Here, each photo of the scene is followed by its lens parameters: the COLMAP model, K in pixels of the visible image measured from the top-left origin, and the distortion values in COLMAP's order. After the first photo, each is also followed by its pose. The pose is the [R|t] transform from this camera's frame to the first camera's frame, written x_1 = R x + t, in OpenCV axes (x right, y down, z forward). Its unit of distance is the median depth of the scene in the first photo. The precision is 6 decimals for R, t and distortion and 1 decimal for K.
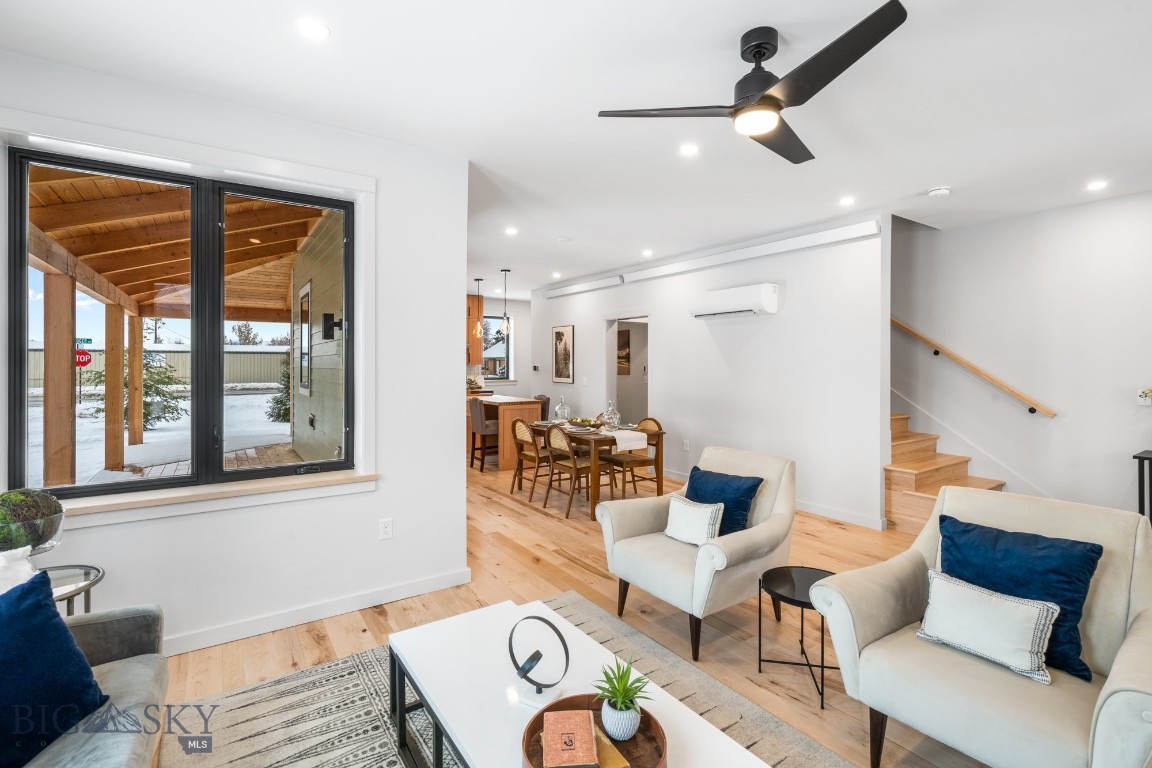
lens RADIAL K [[527.5, 0, 581.5], [0, 527.5, 365.5], [0, 0, 1]] dist [0.003997, 0.000203]
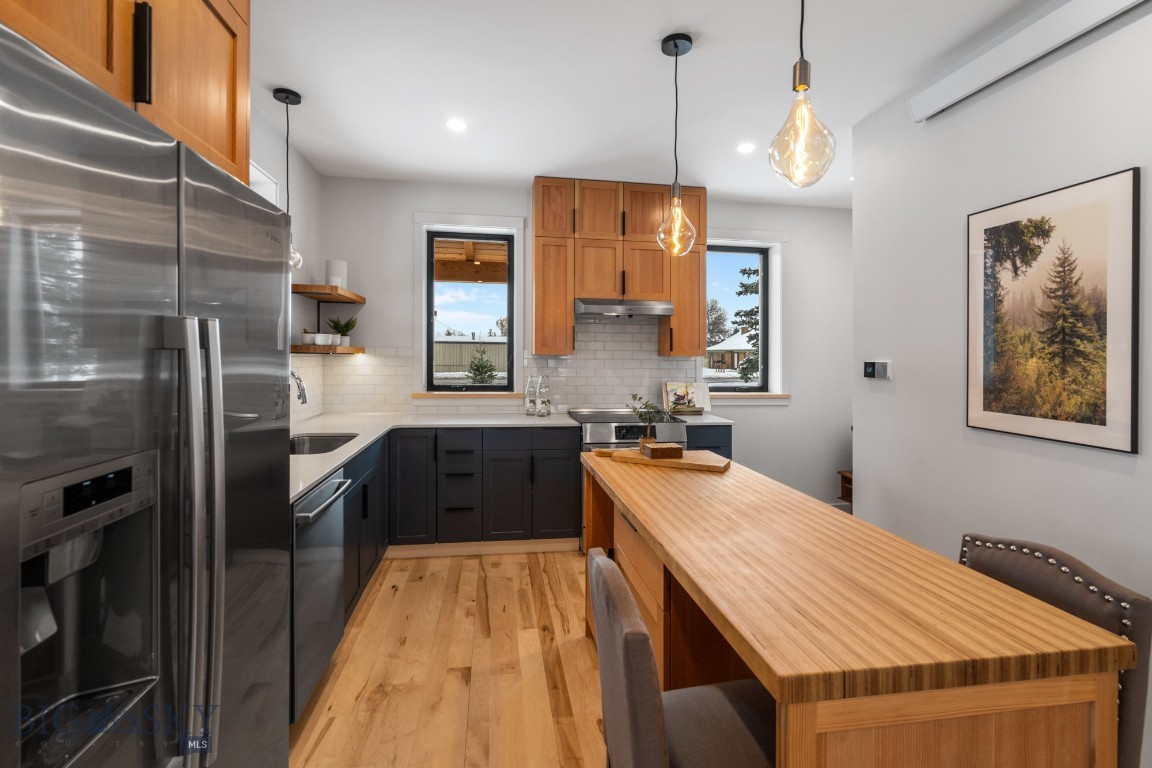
lens RADIAL K [[527.5, 0, 588.2], [0, 527.5, 356.6], [0, 0, 1]] dist [0.003997, 0.000203]
pose [[0.908873, 0.005897, -0.417030, -0.117928], [-0.007107, 0.999974, -0.001348, -0.001683], [0.417011, 0.004189, 0.908892, 0.702214]]
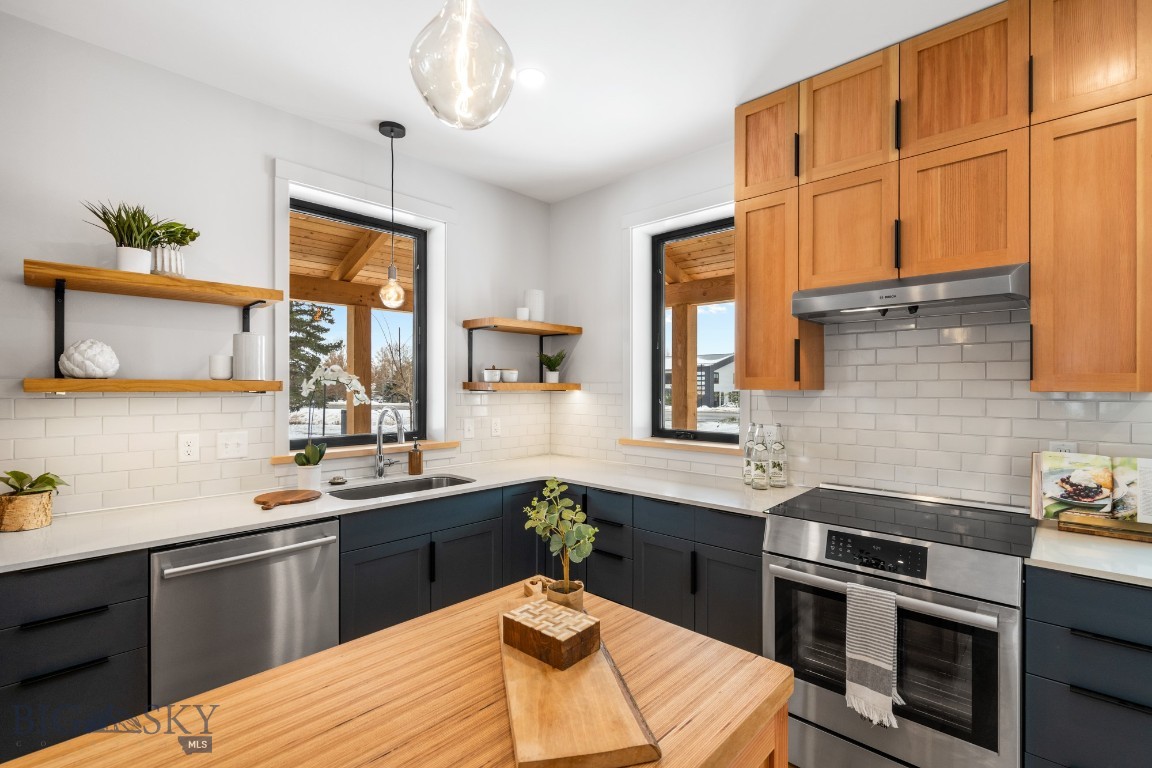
lens RADIAL K [[527.5, 0, 576.2], [0, 527.5, 390.5], [0, 0, 1]] dist [0.003997, 0.000203]
pose [[0.217178, -0.000363, -0.976132, -0.087286], [0.000393, 1.000000, -0.000285, -0.003420], [0.976132, -0.000322, 0.217178, 0.959648]]
